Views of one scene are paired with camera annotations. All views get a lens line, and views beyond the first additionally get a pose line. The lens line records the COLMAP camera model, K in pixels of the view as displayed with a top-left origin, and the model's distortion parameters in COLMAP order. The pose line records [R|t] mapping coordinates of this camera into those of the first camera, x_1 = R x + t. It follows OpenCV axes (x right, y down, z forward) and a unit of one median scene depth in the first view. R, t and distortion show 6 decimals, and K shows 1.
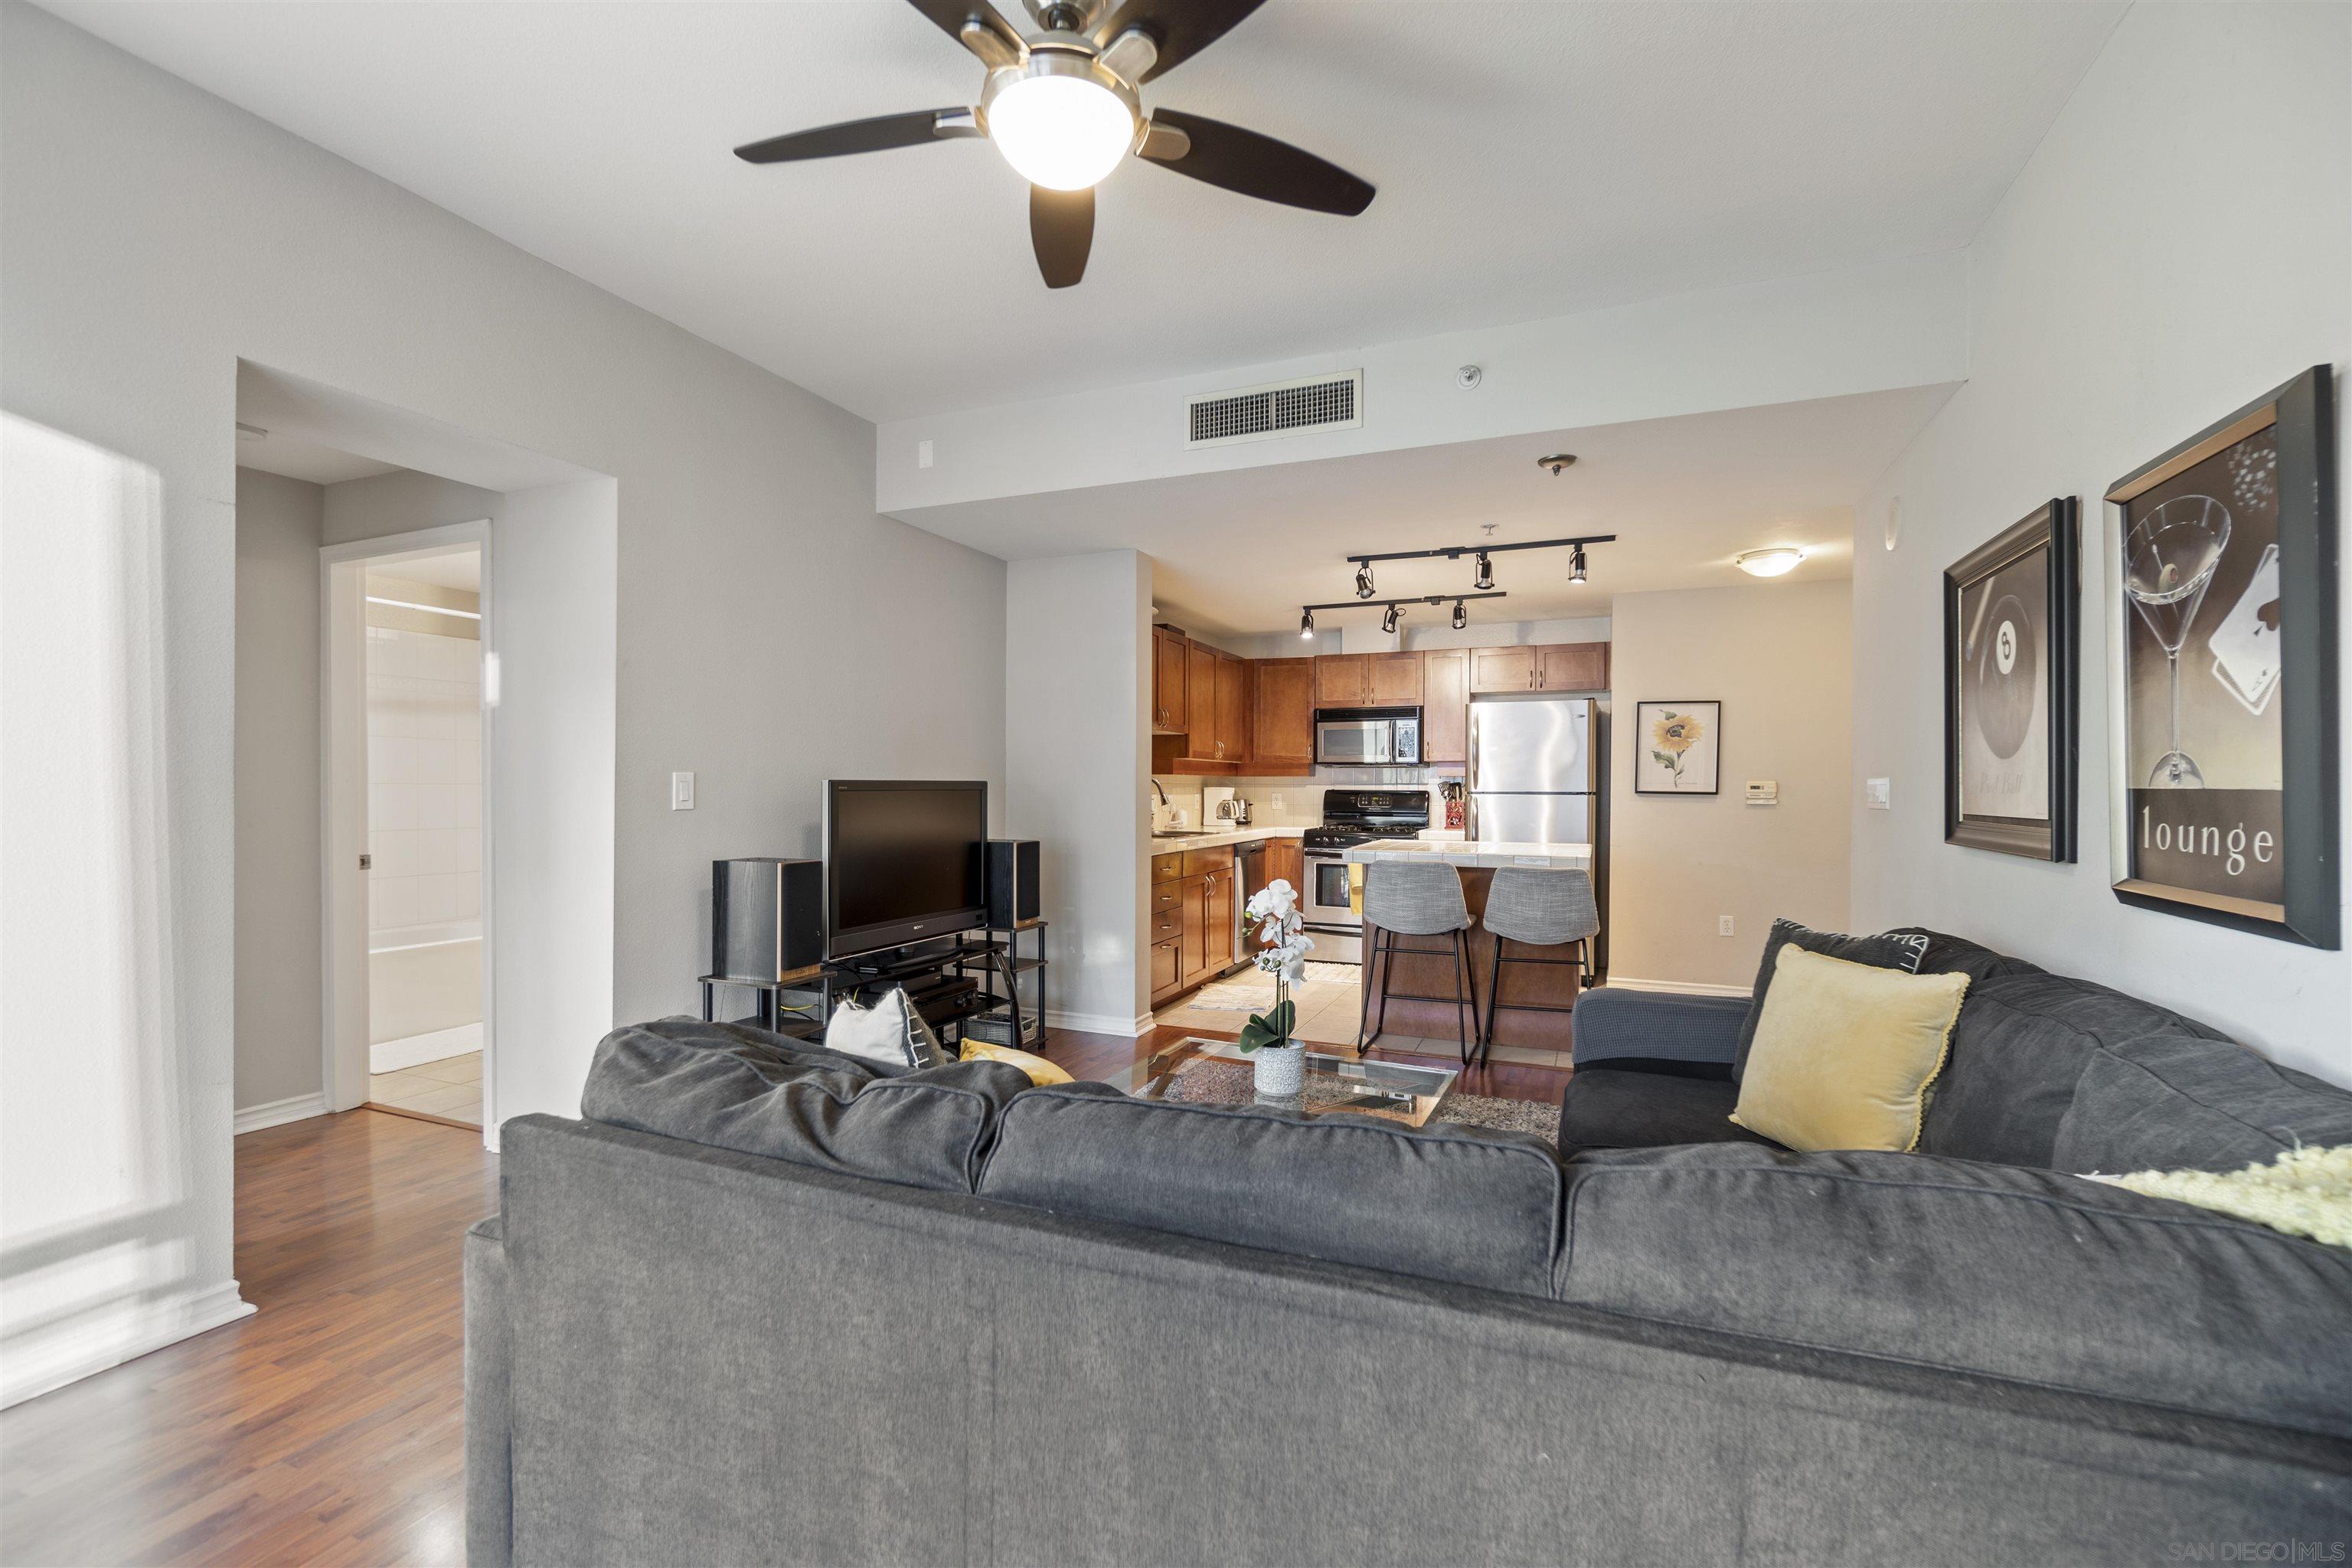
lens RADIAL K [[1017.9, 0, 1176.0], [0, 1017.9, 784.0], [0, 0, 1]] dist [-0.002120, -0.000269]
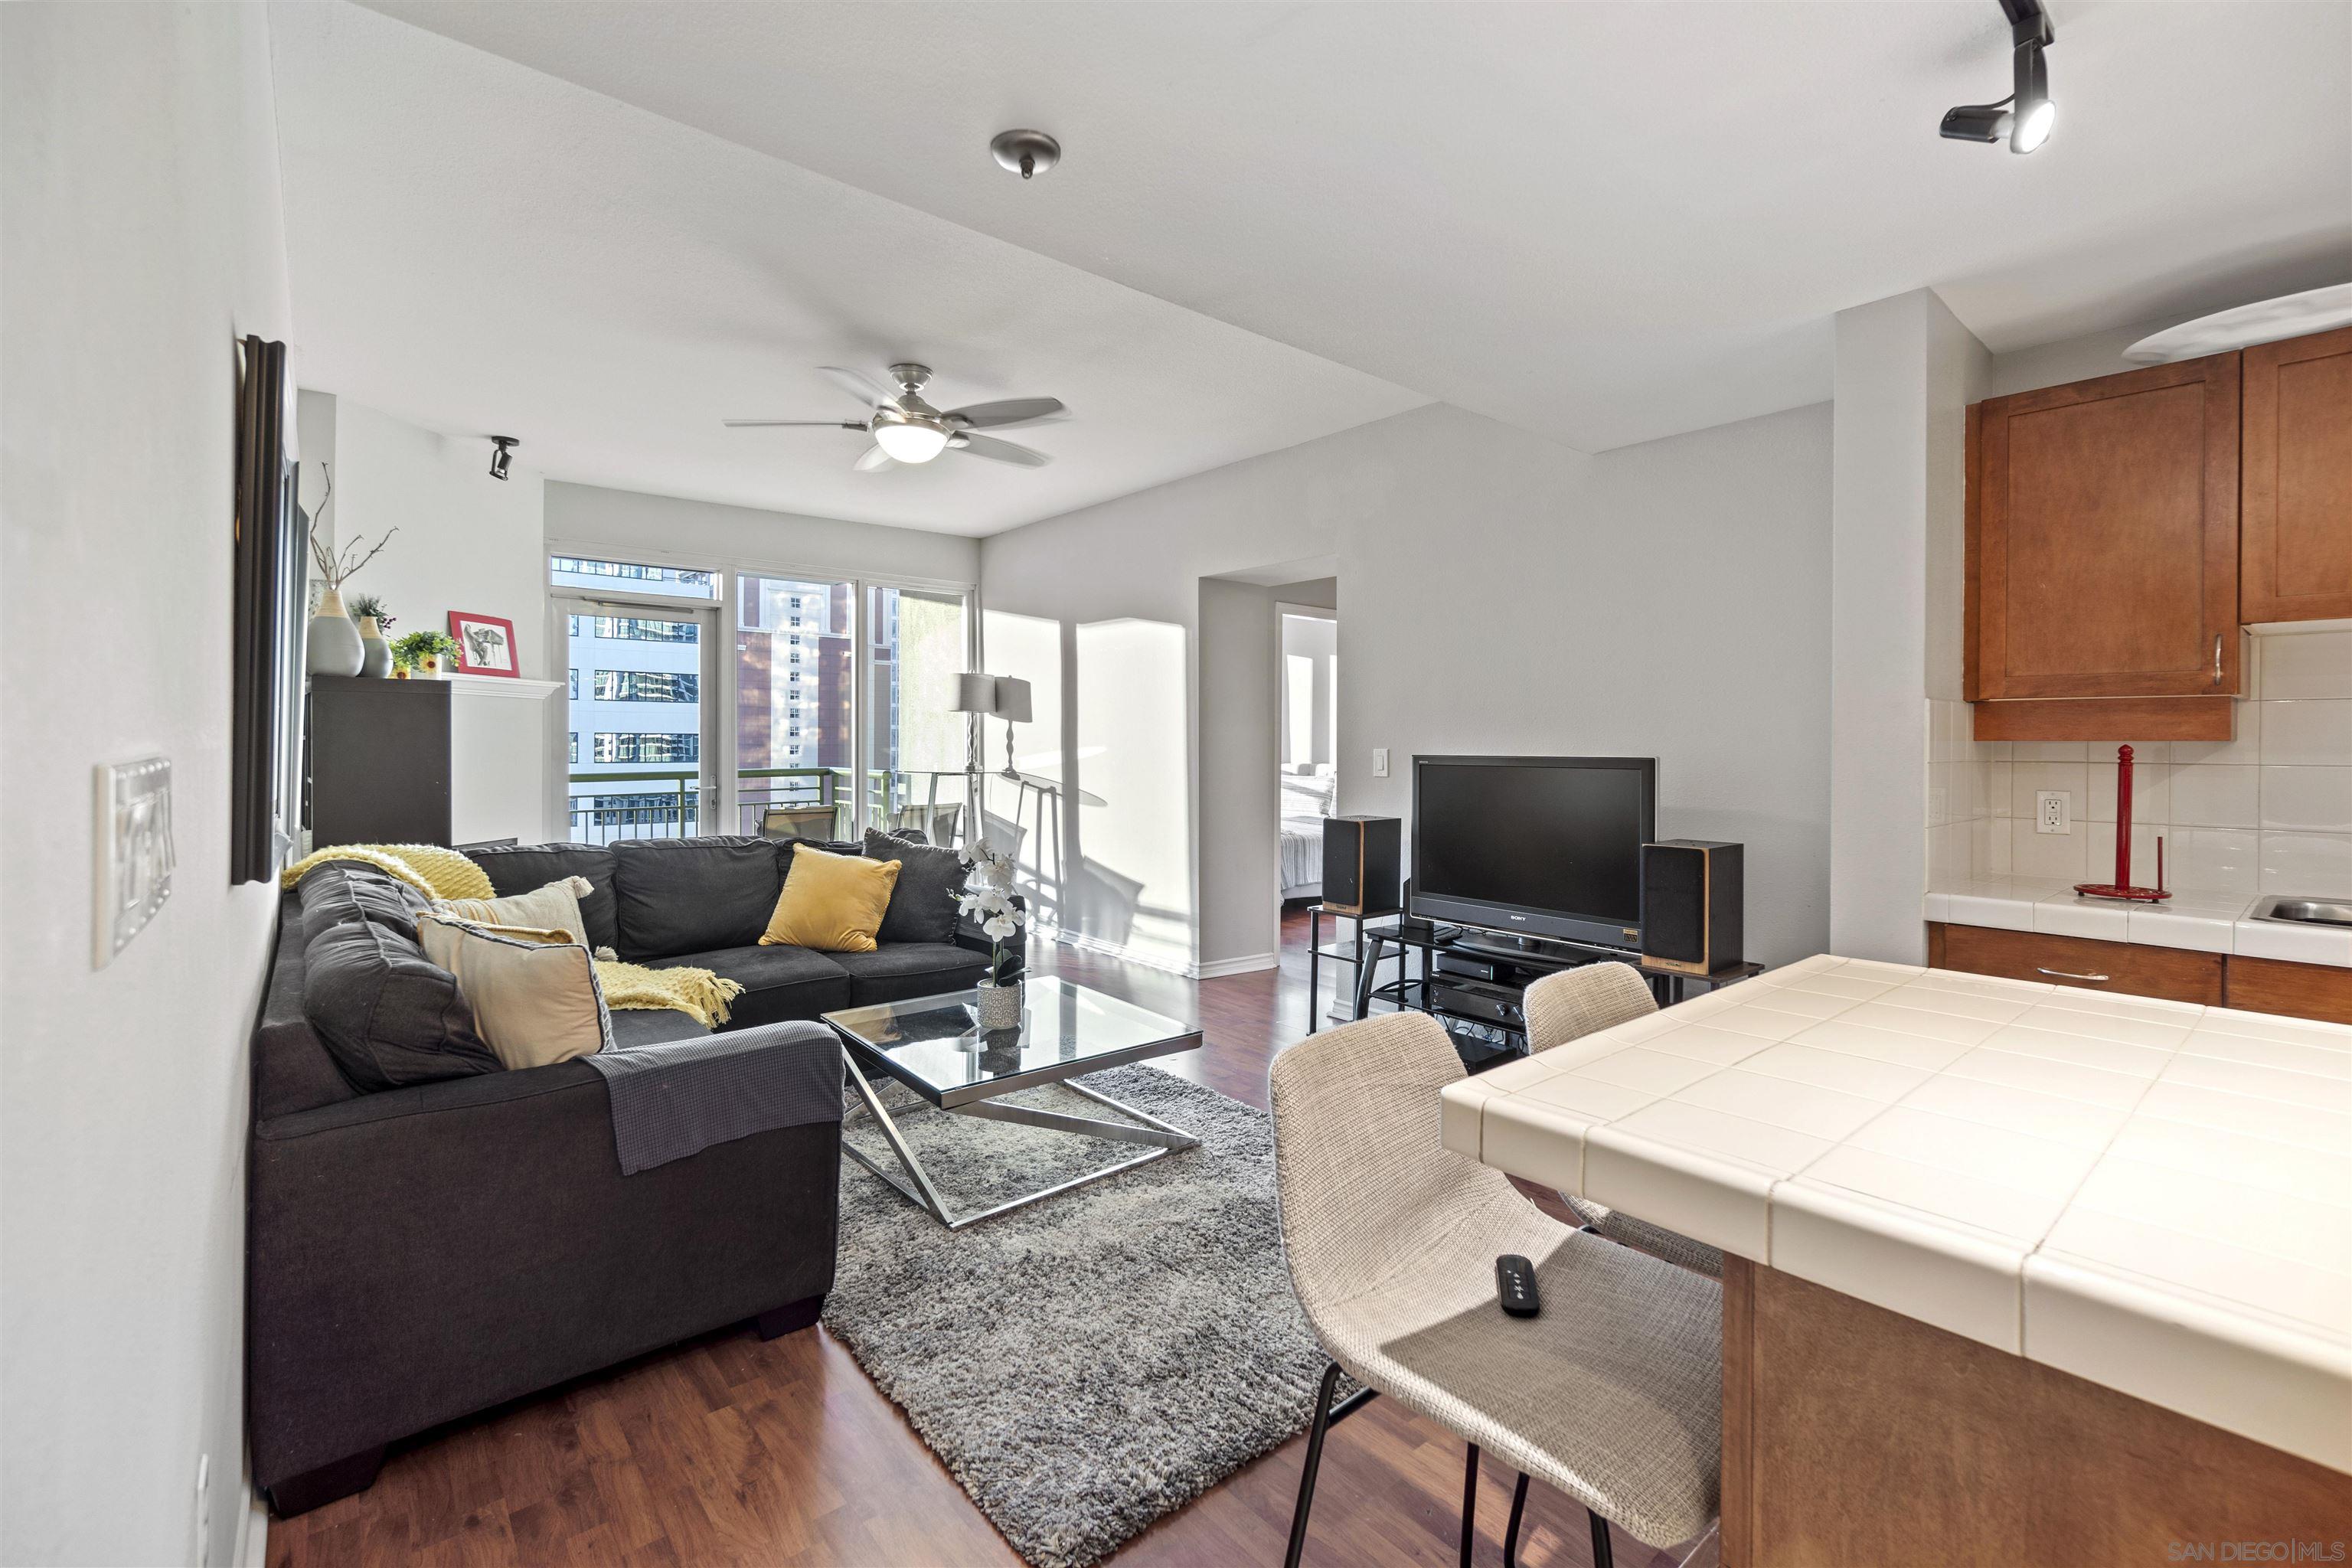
lens RADIAL K [[1016.5, 0, 1175.6], [0, 1016.5, 757.2], [0, 0, 1]] dist [-0.000848, 0.000563]
pose [[-0.442529, 0.000430, -0.896754, 0.475312], [-0.006136, 0.999975, 0.003507, -0.002378], [0.896733, 0.007055, -0.442515, 0.768210]]
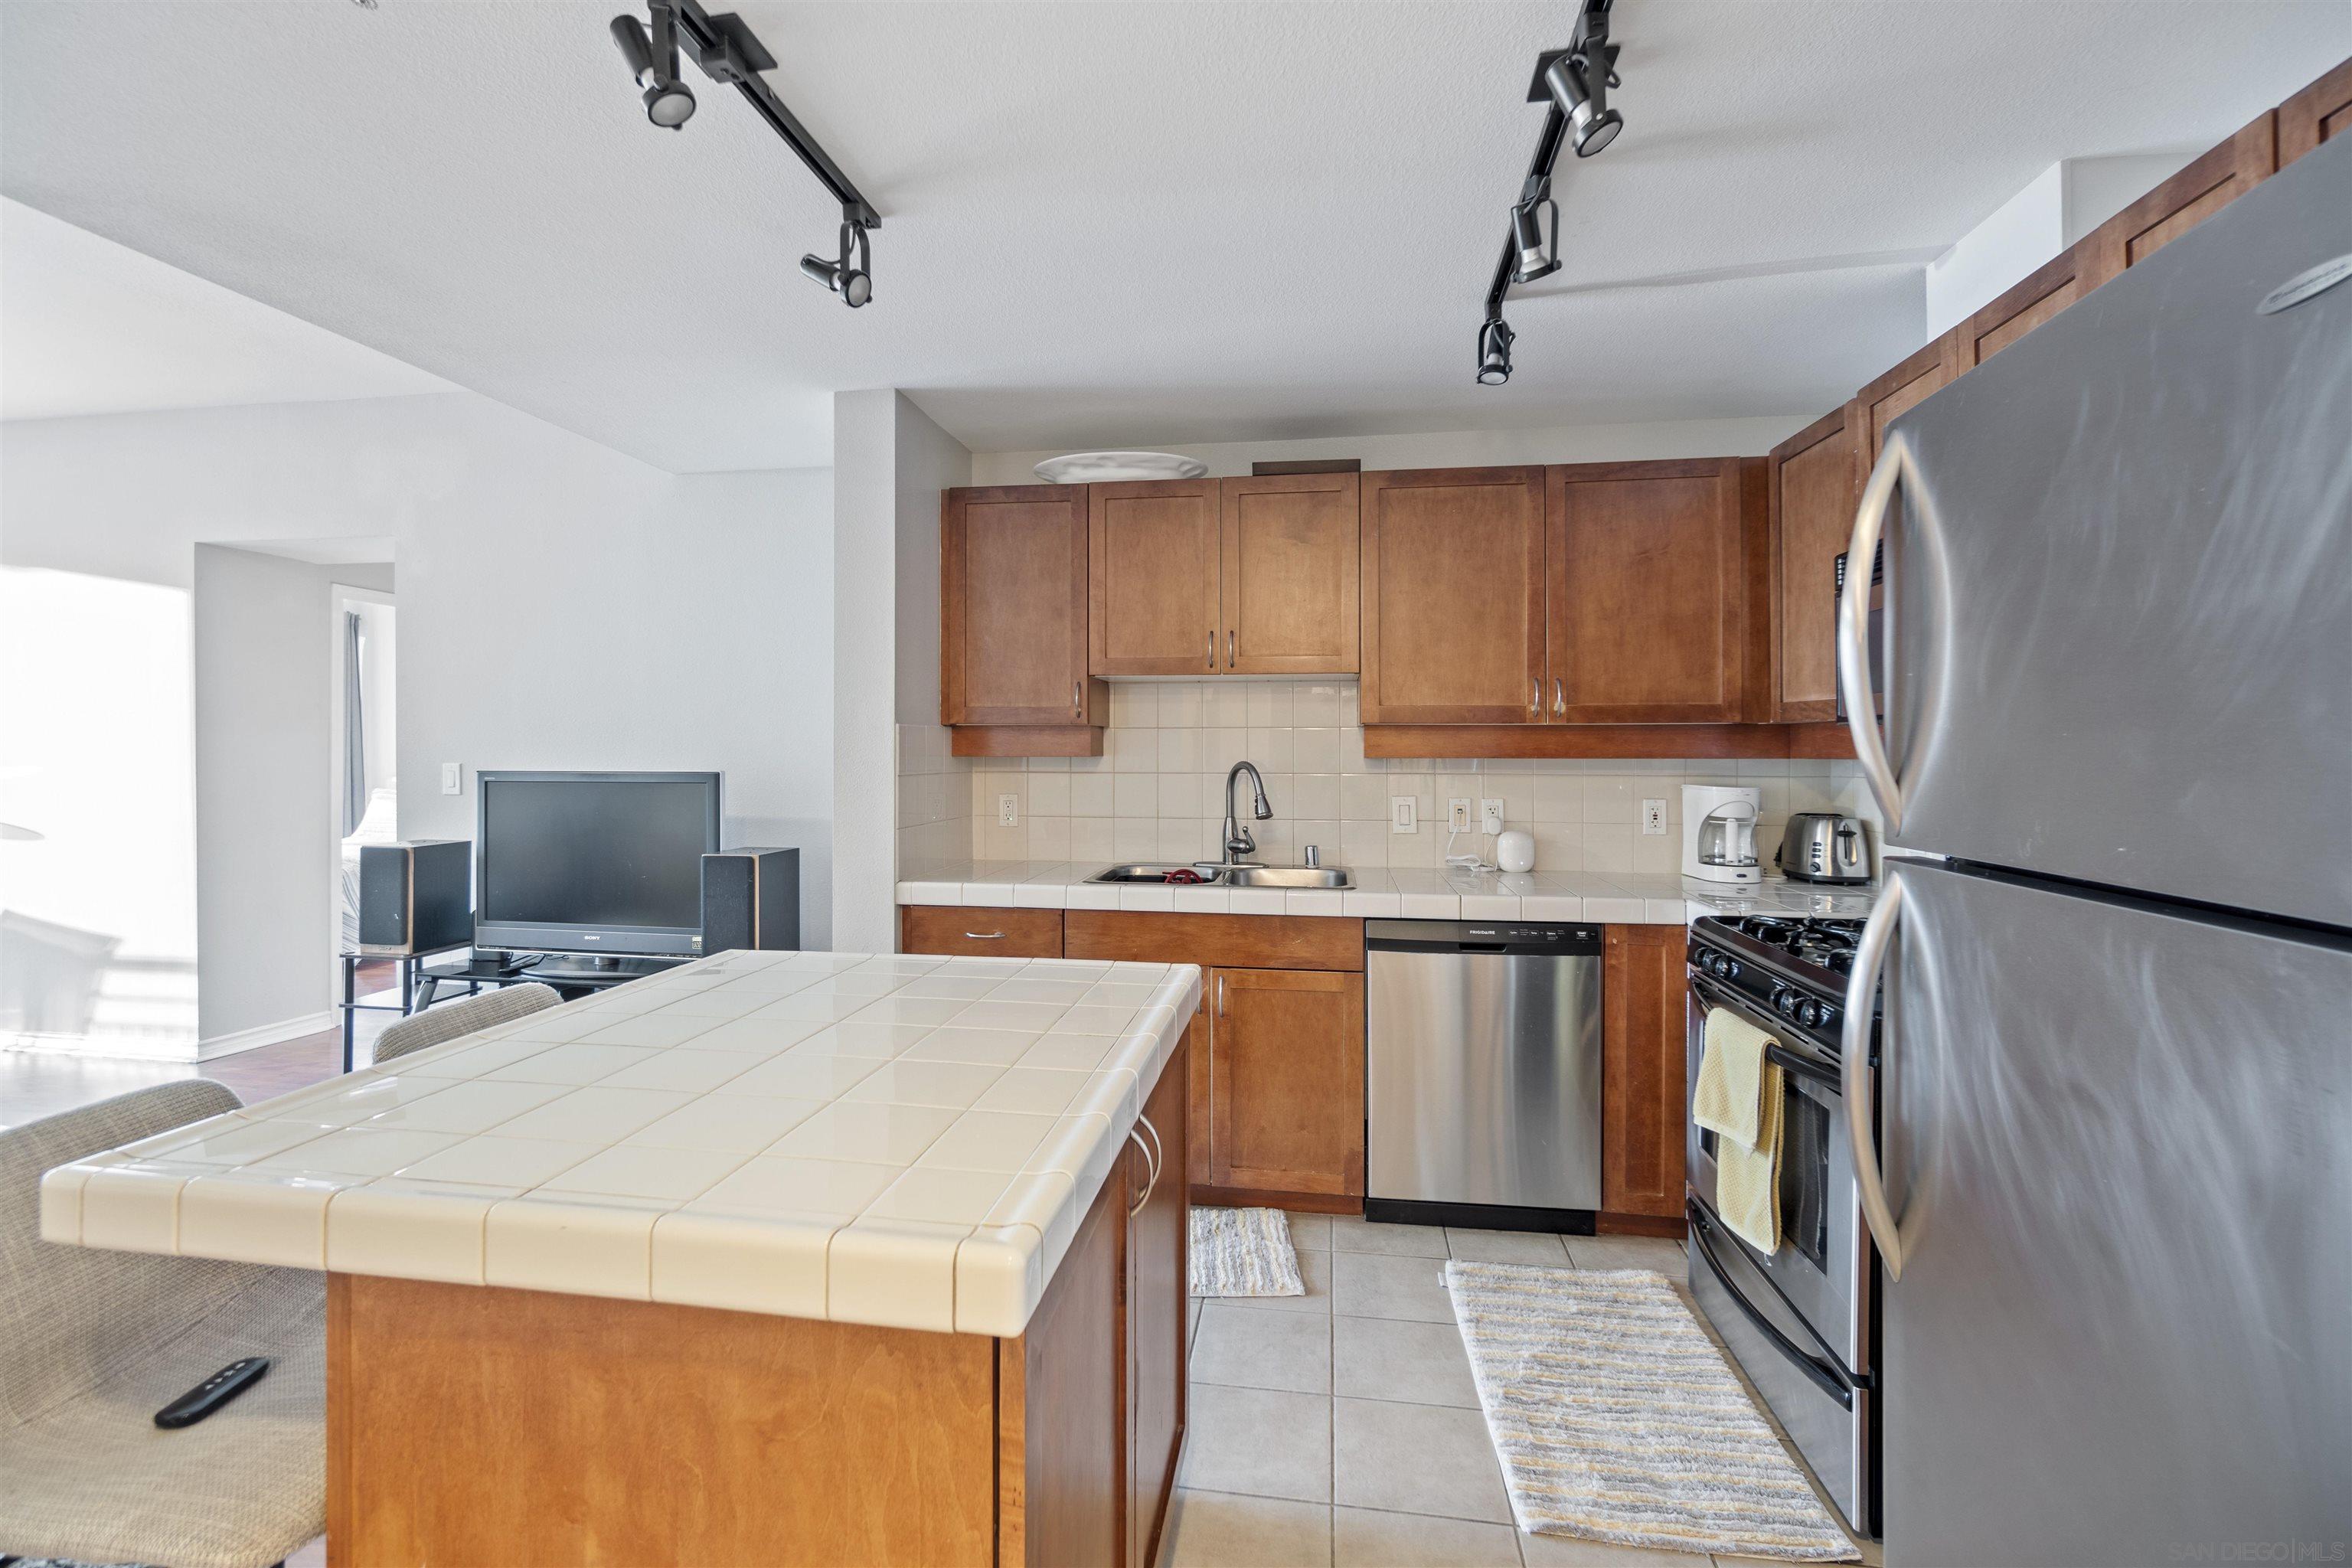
lens RADIAL K [[1016.5, 0, 1175.6], [0, 1016.5, 757.2], [0, 0, 1]] dist [-0.000848, 0.000563]
pose [[0.248843, -0.001148, -0.968543, 0.493998], [0.001281, 0.999999, -0.000857, -0.009414], [0.968543, -0.001028, 0.248844, 0.865561]]
